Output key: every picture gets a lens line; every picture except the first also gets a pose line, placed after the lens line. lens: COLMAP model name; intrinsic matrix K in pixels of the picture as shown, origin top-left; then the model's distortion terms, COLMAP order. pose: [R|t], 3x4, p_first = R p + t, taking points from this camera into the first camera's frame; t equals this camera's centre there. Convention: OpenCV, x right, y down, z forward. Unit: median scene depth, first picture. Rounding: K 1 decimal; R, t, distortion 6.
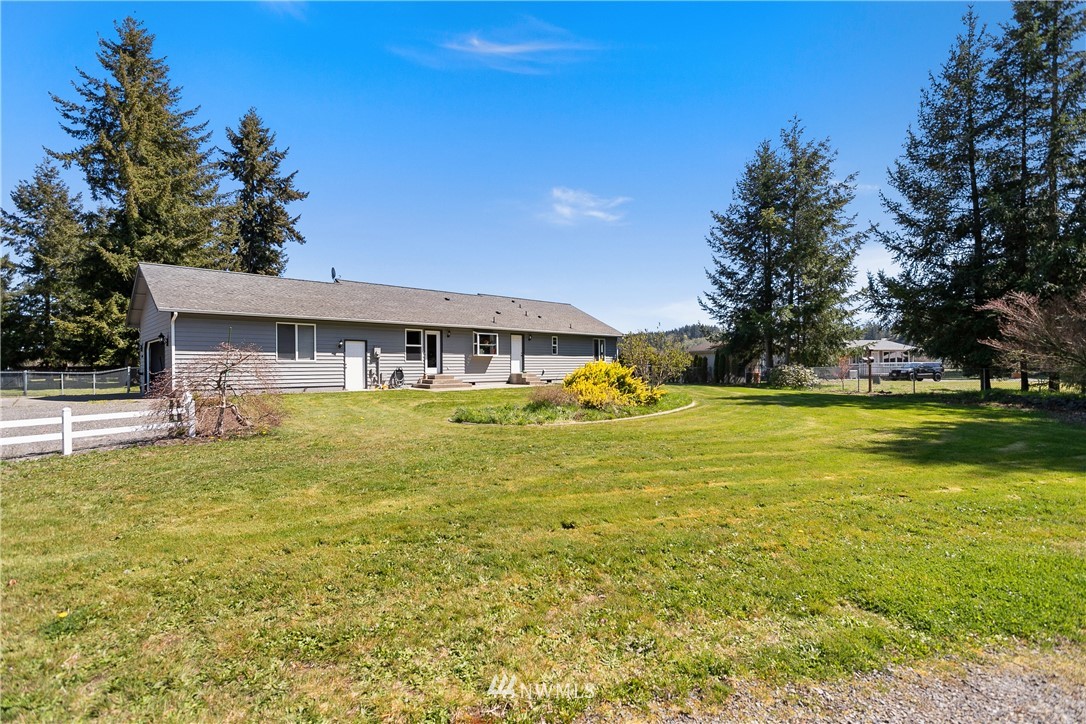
lens RADIAL K [[530.9, 0, 538.7], [0, 530.9, 364.1], [0, 0, 1]] dist [-0.001636, 0.000064]
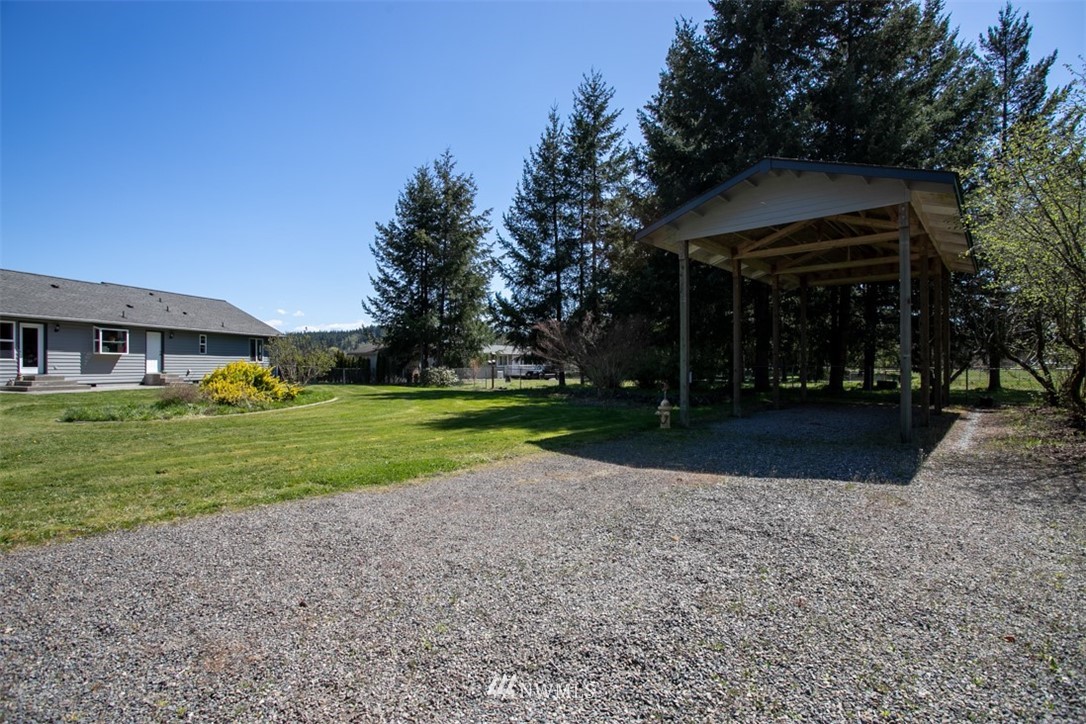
lens RADIAL K [[554.7, 0, 545.6], [0, 554.7, 365.2], [0, 0, 1]] dist [-0.055337, 0.034615]
pose [[0.844124, 0.007064, 0.536102, 0.028771], [-0.007177, 0.999972, -0.001876, -0.000246], [-0.536100, -0.002264, 0.844151, -0.170455]]
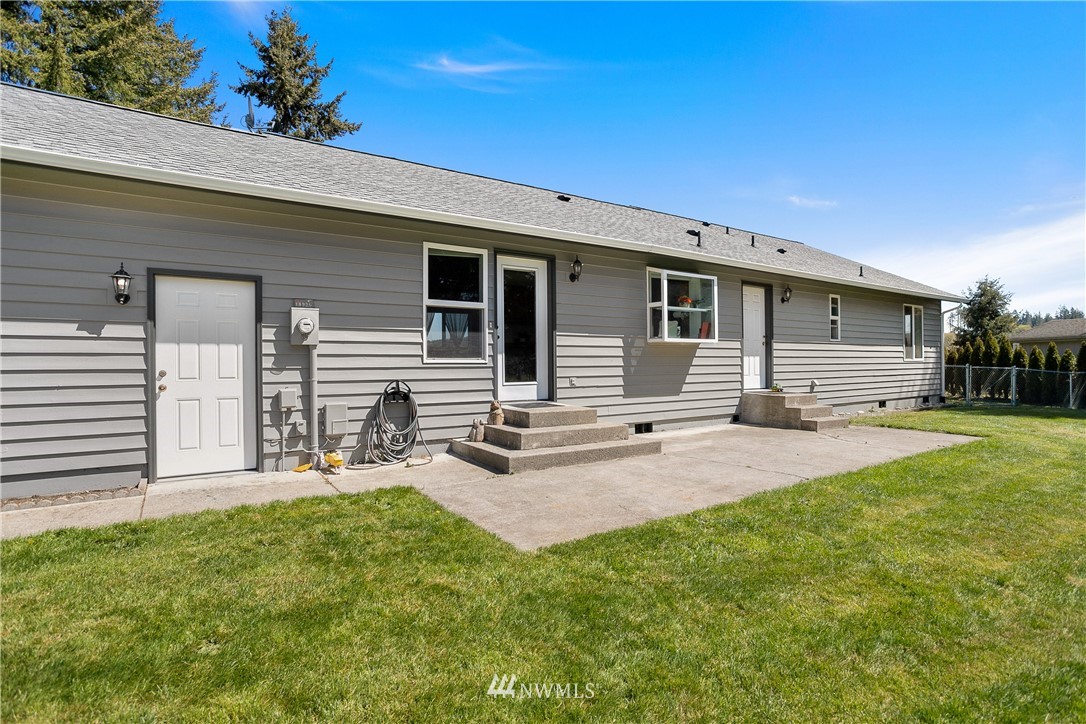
lens RADIAL K [[554.7, 0, 545.6], [0, 554.7, 365.2], [0, 0, 1]] dist [-0.055337, 0.034615]
pose [[0.984836, 0.000416, -0.173488, -0.127387], [0.000975, 0.999968, 0.007937, -0.004342], [0.173486, -0.007986, 0.984804, 0.666138]]
